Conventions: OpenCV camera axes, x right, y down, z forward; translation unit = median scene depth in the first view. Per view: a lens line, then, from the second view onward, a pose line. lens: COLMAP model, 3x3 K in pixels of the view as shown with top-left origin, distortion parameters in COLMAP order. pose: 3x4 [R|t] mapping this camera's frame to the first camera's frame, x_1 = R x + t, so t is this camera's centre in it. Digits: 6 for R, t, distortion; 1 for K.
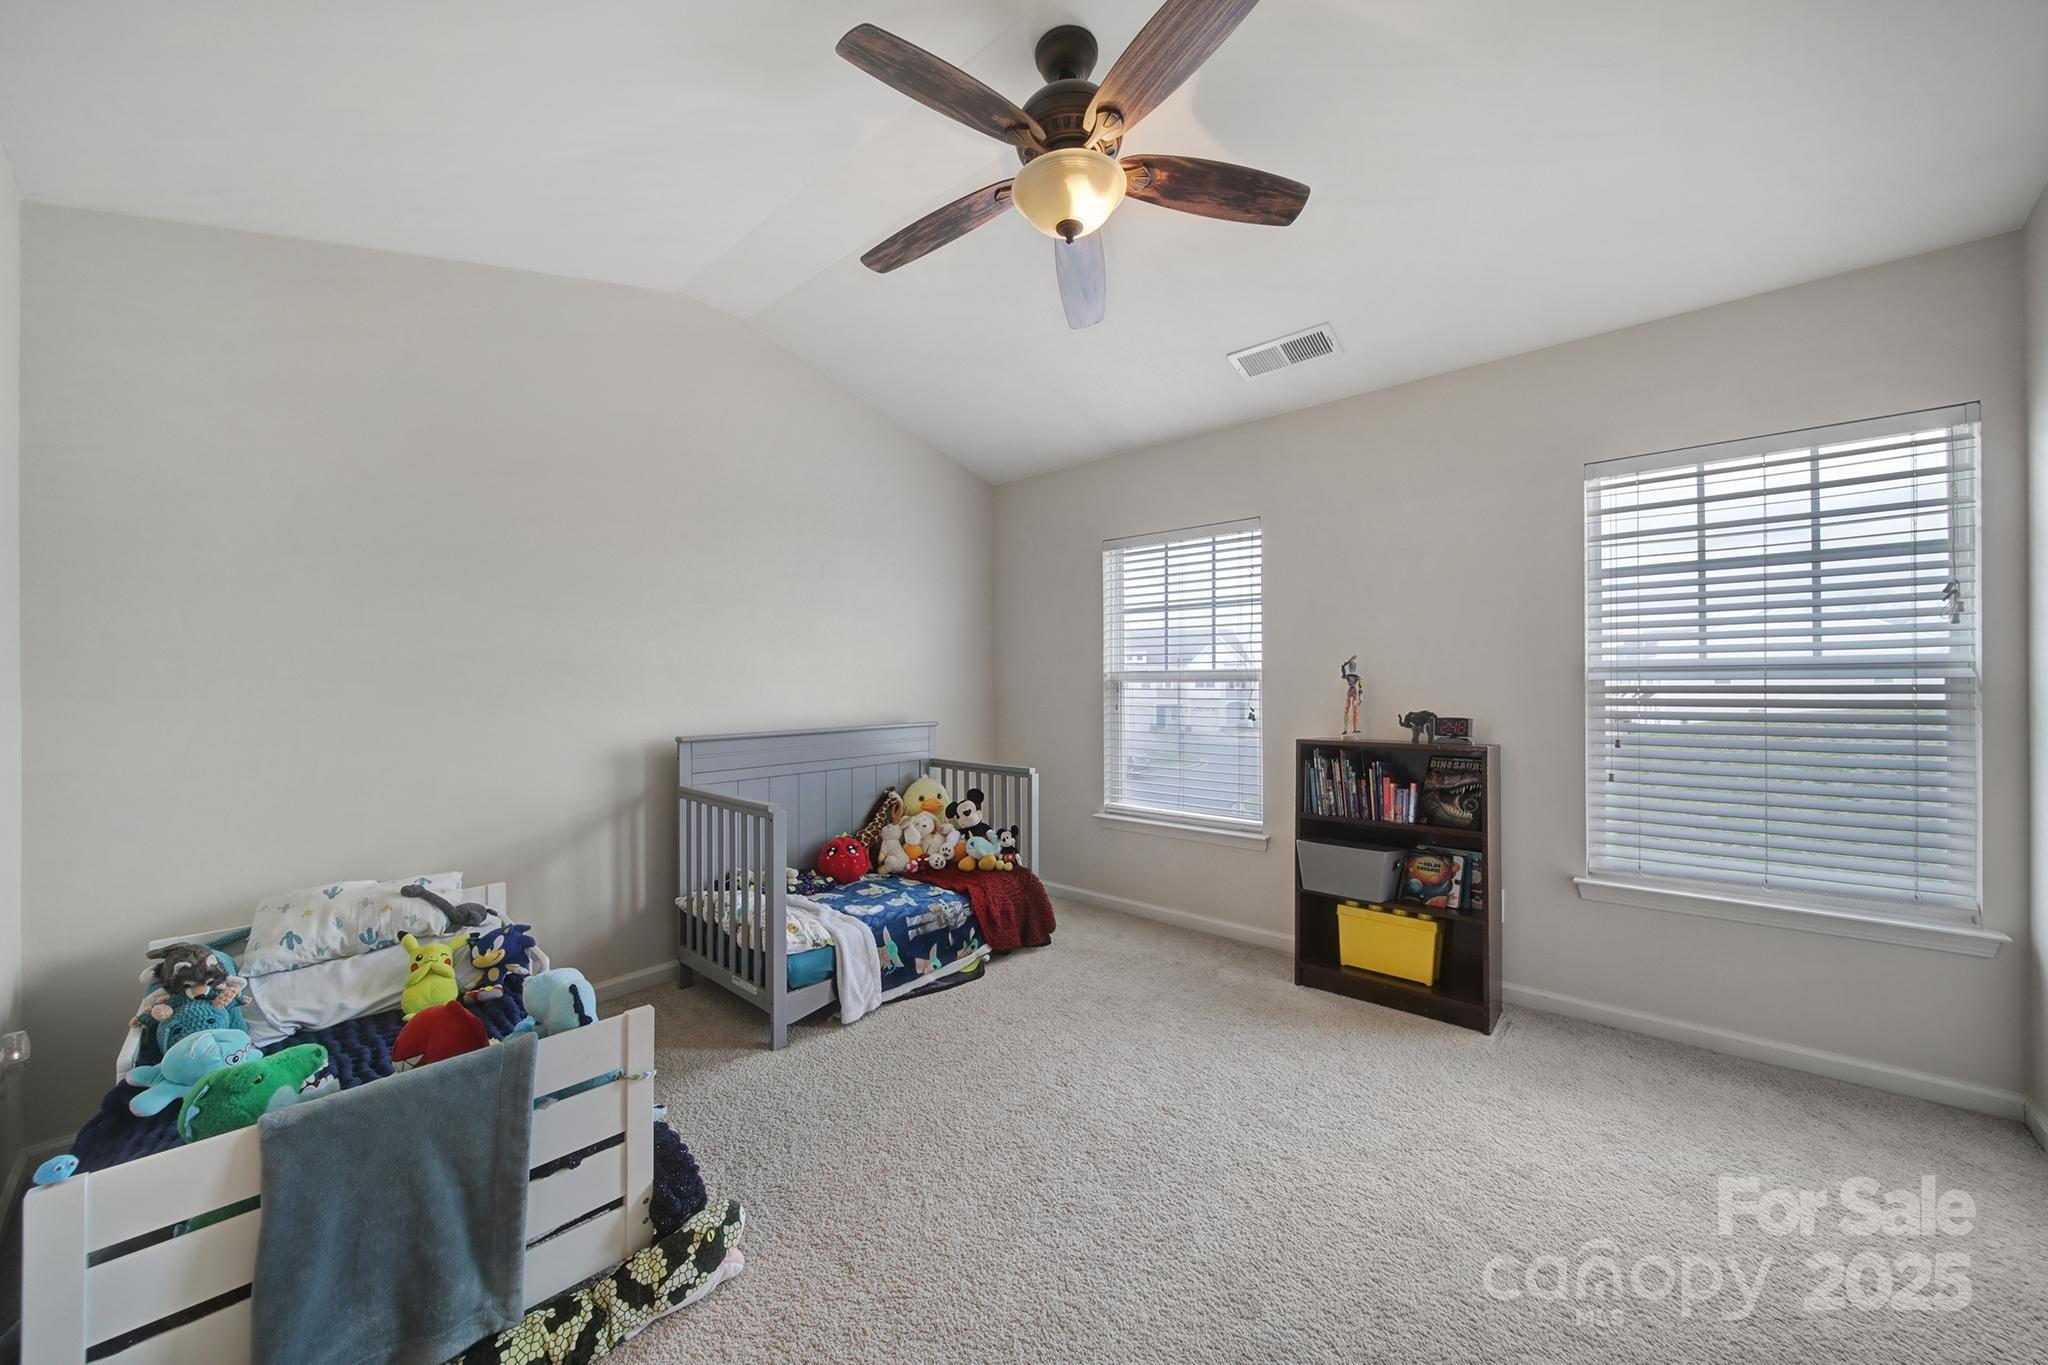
lens RADIAL K [[720.4, 0, 1012.9], [0, 720.4, 687.8], [0, 0, 1]] dist [-0.002832, -0.000397]
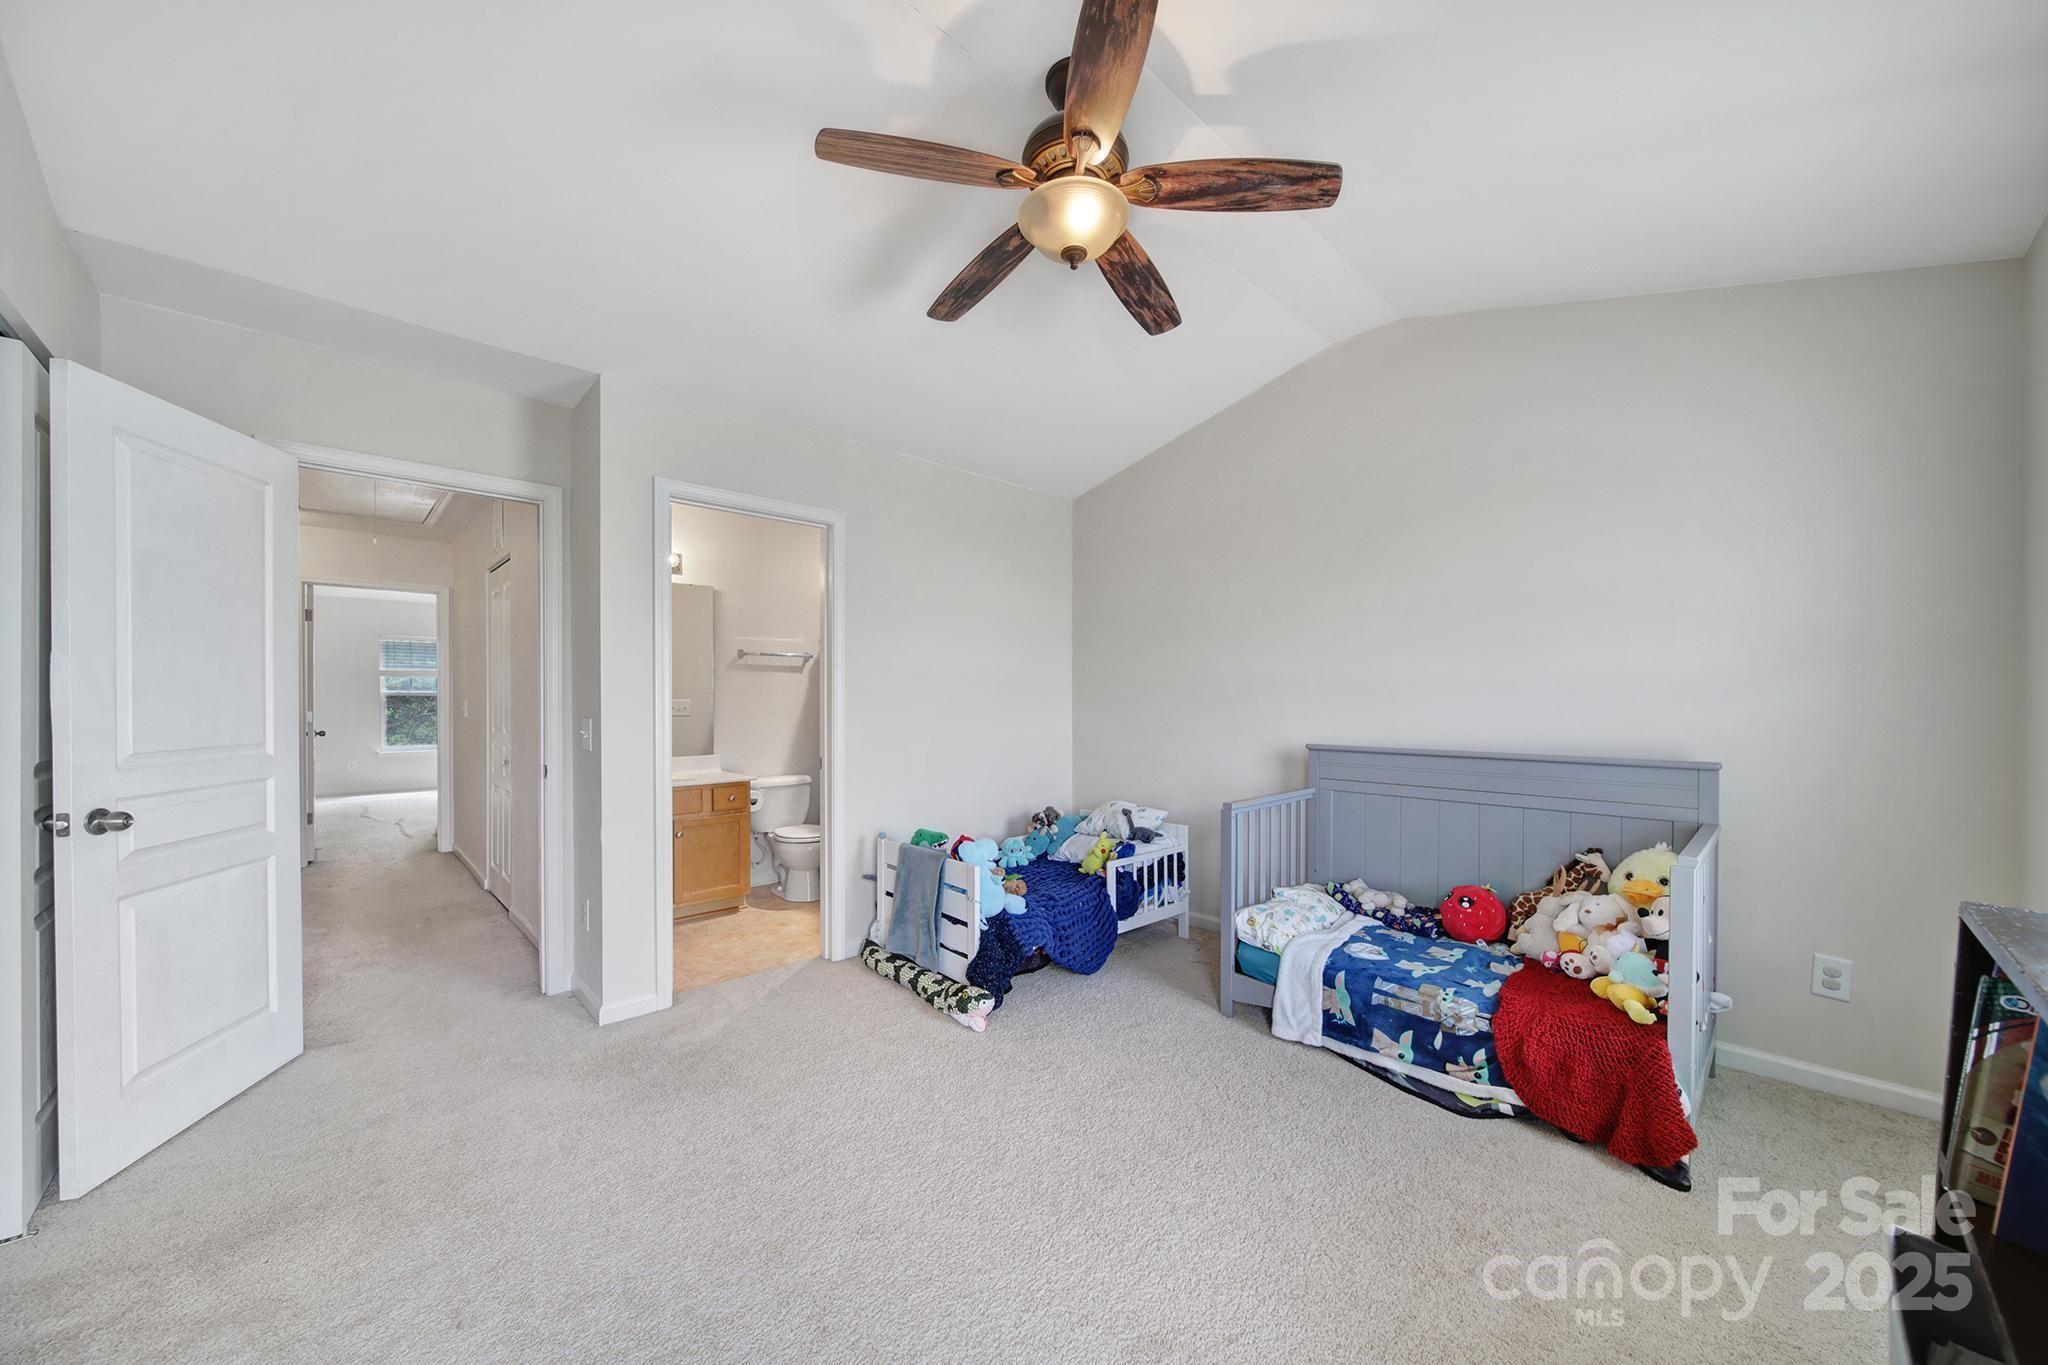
lens RADIAL K [[720.4, 0, 1025.6], [0, 720.4, 699.2], [0, 0, 1]] dist [-0.002832, -0.000397]
pose [[-0.077682, 0.009934, -0.996929, 0.716494], [-0.003346, 0.999942, 0.010225, -0.011891], [0.996973, 0.004131, -0.077644, 0.656139]]
